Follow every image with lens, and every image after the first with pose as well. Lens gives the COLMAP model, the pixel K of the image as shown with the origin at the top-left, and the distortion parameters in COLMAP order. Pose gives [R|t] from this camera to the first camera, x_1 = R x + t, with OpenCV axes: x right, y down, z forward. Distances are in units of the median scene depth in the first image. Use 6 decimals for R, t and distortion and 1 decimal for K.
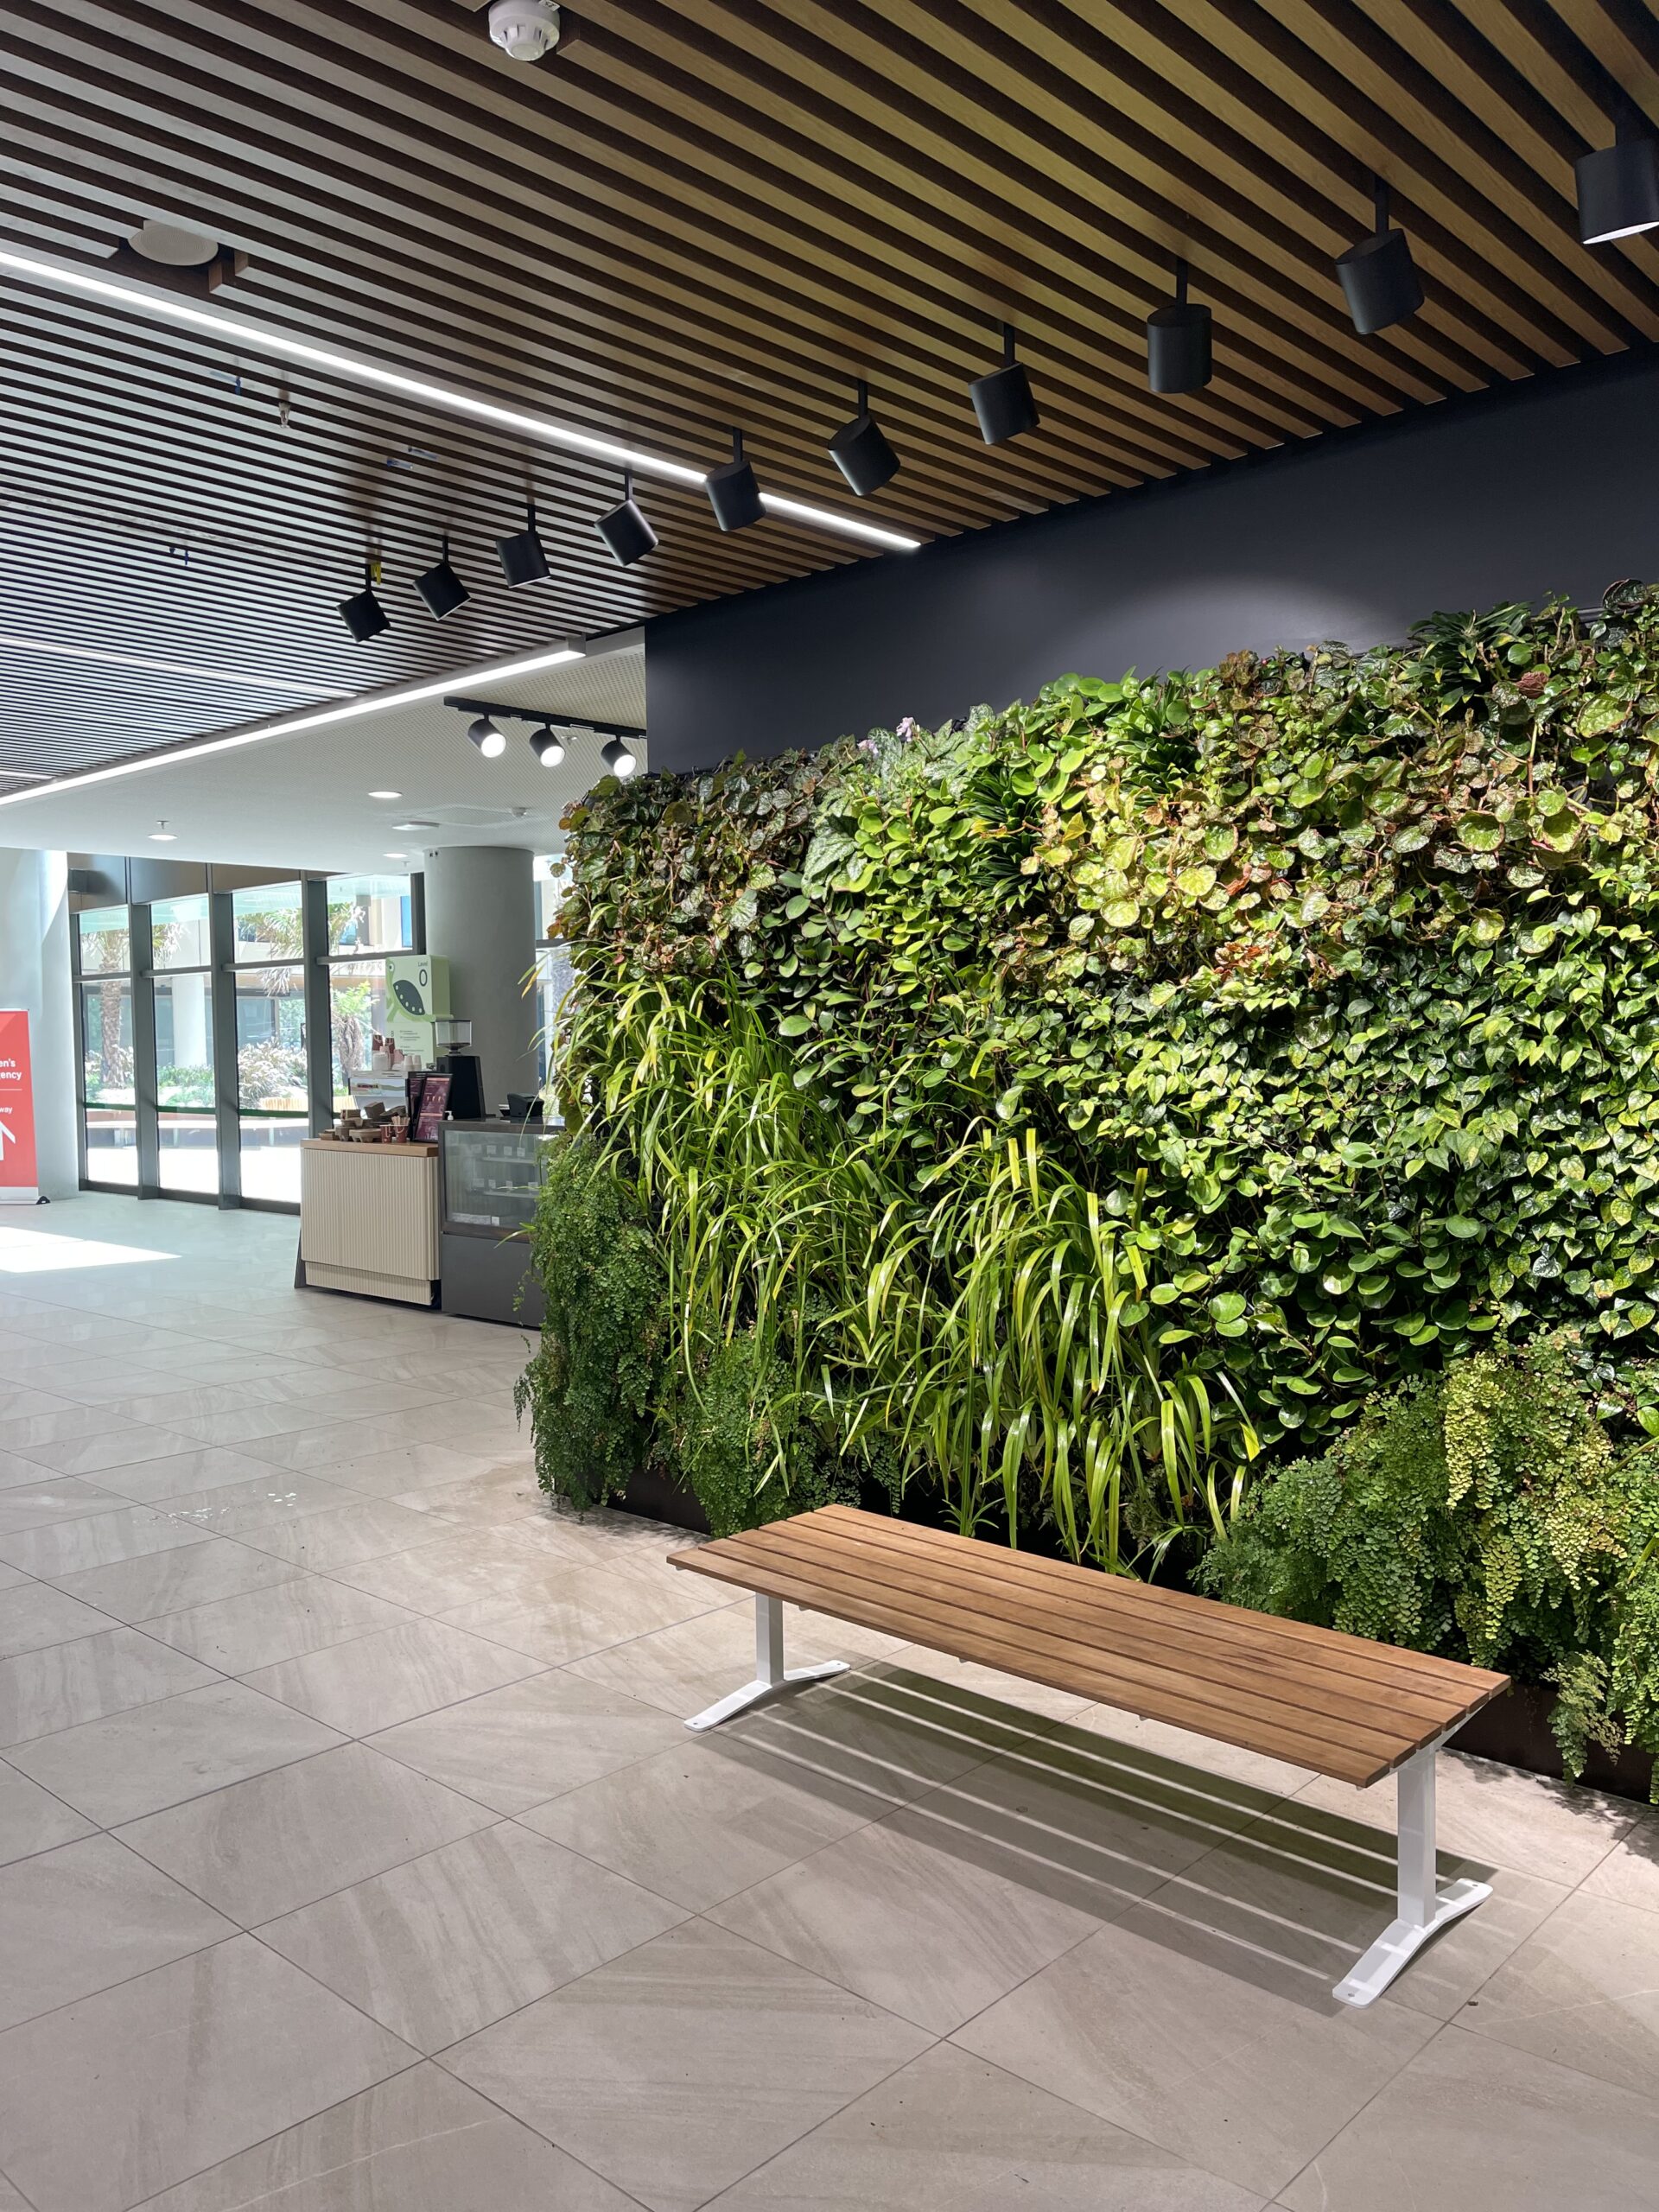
lens RADIAL K [[1685.7, 0, 829.5], [0, 1685.7, 1106.0], [0, 0, 1]] dist [0.043664, -0.001294]
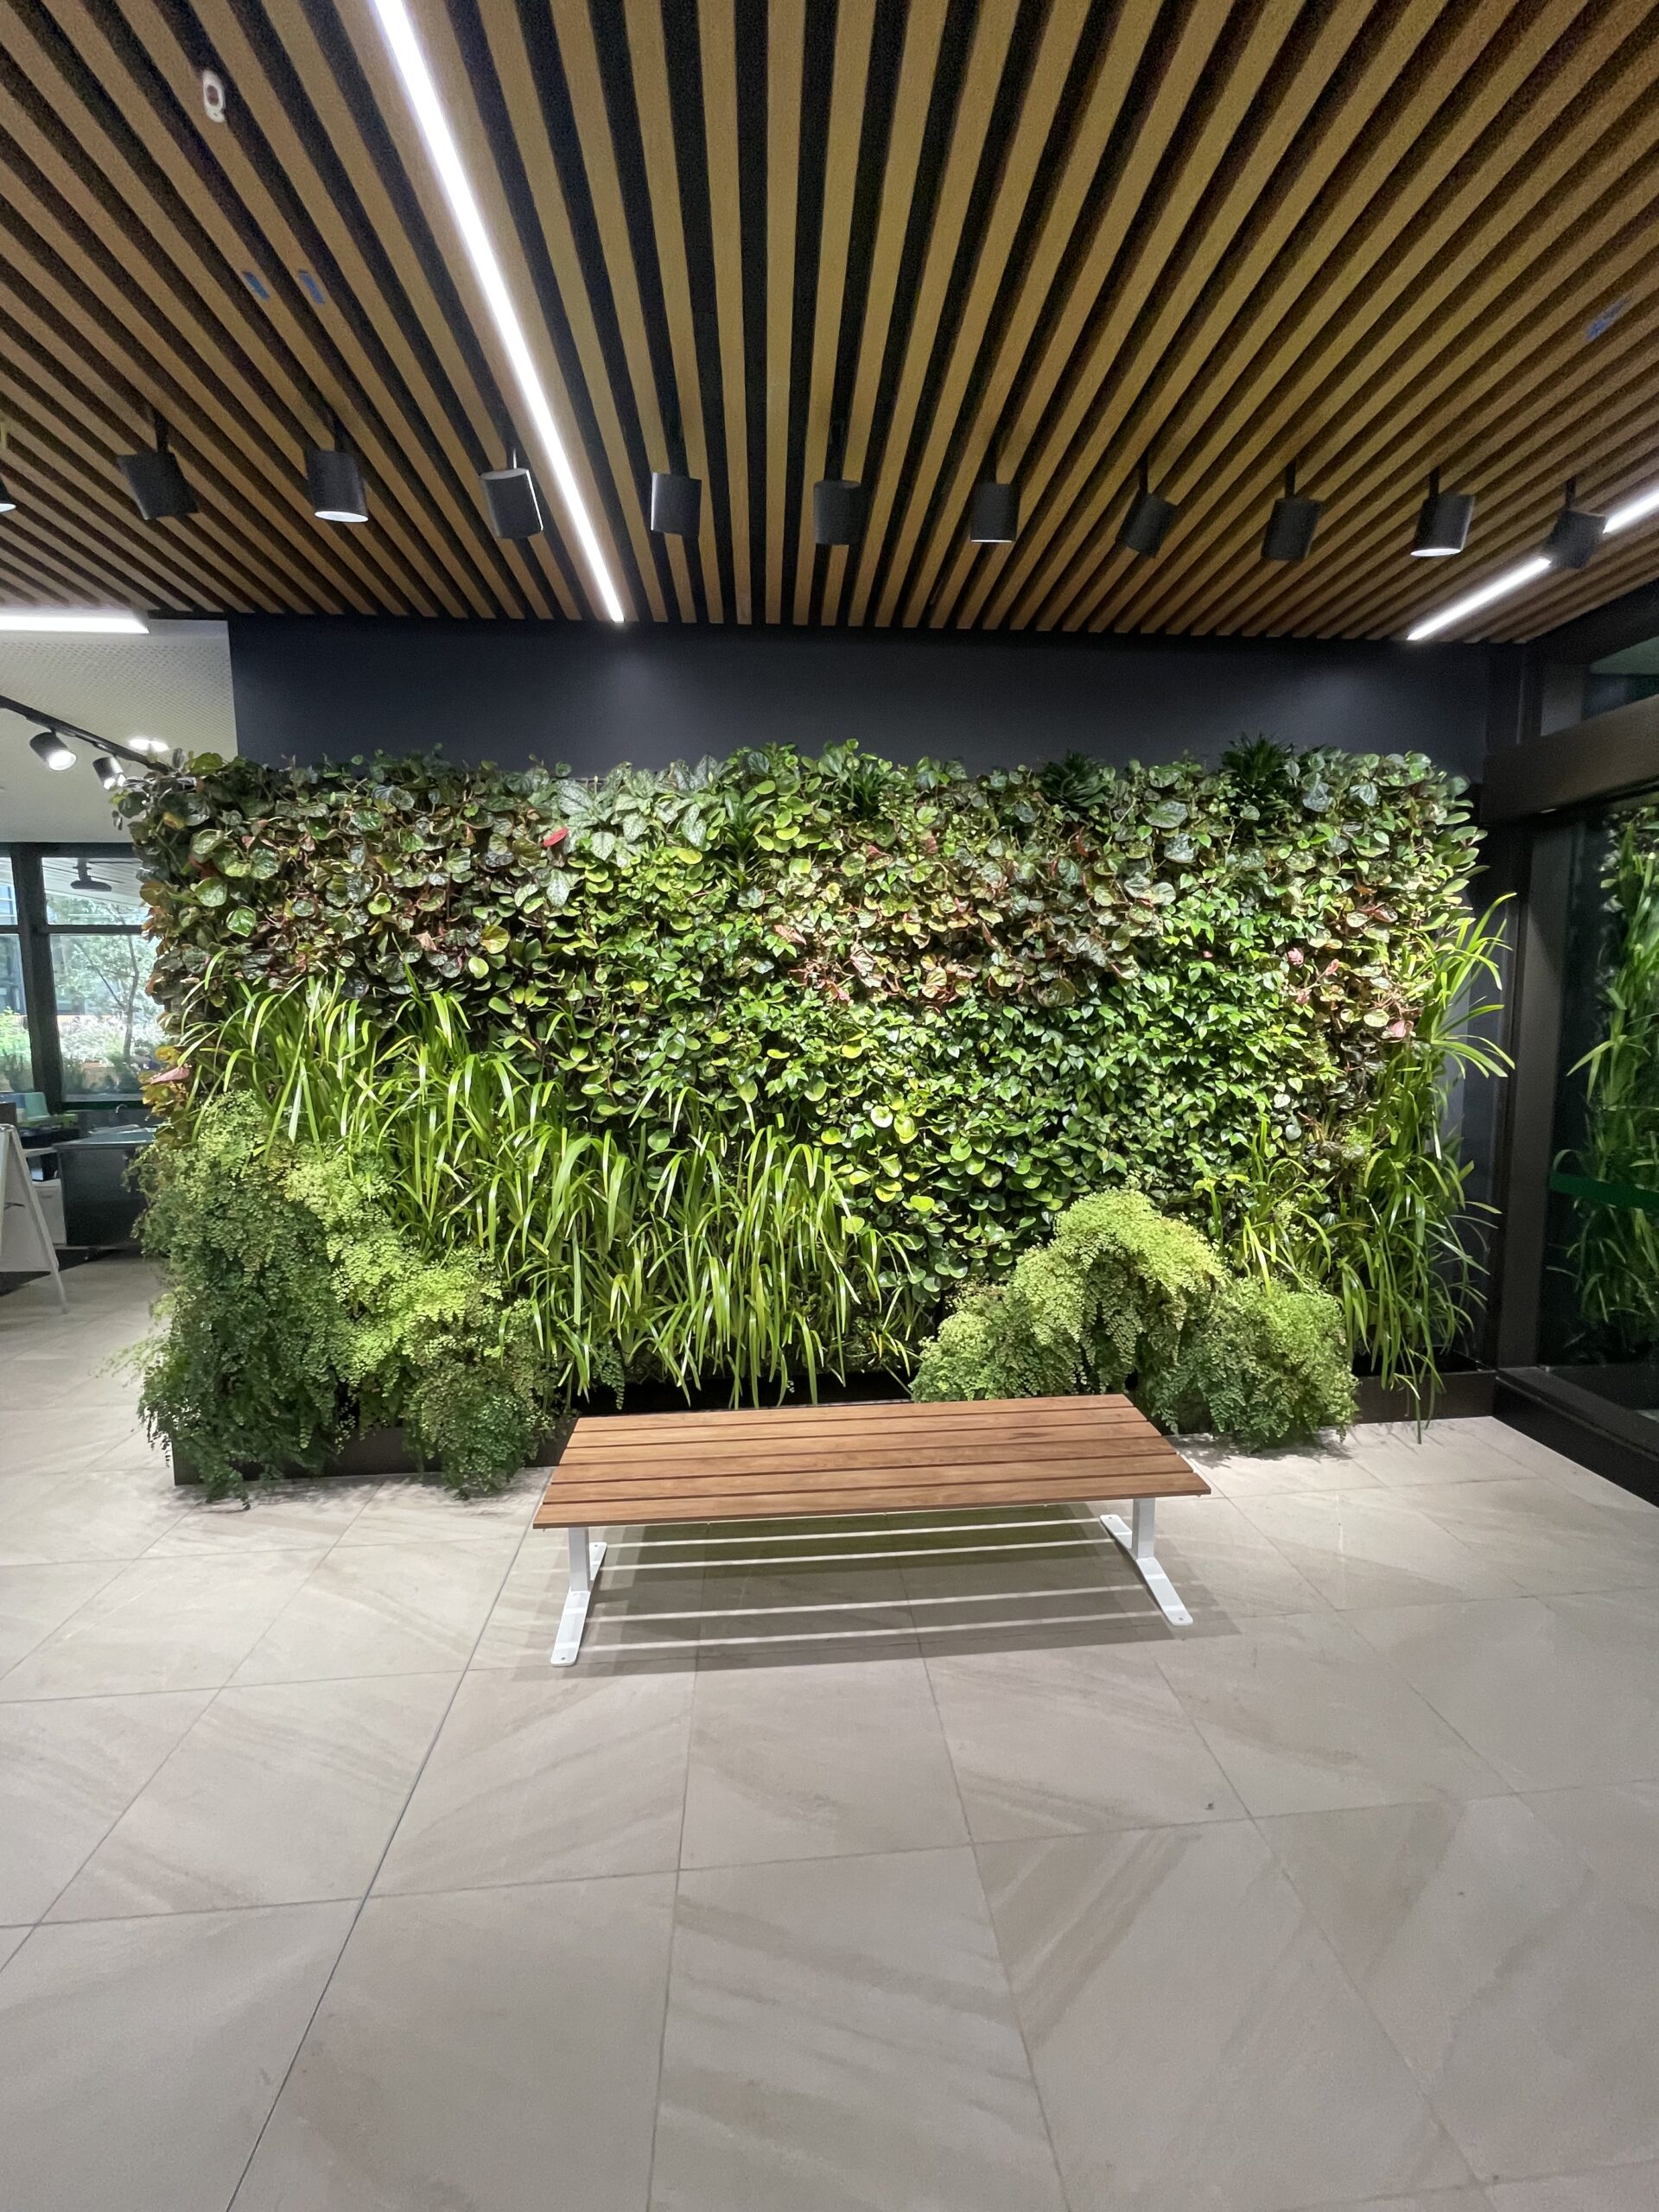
lens RADIAL K [[895.6, 0, 829.5], [0, 895.6, 1106.0], [0, 0, 1]] dist [-0.007725, 0.000263]
pose [[0.672014, -0.070822, 0.737144, -0.419211], [0.031271, 0.997242, 0.067303, -0.029402], [-0.739878, -0.022177, 0.672376, 0.559665]]
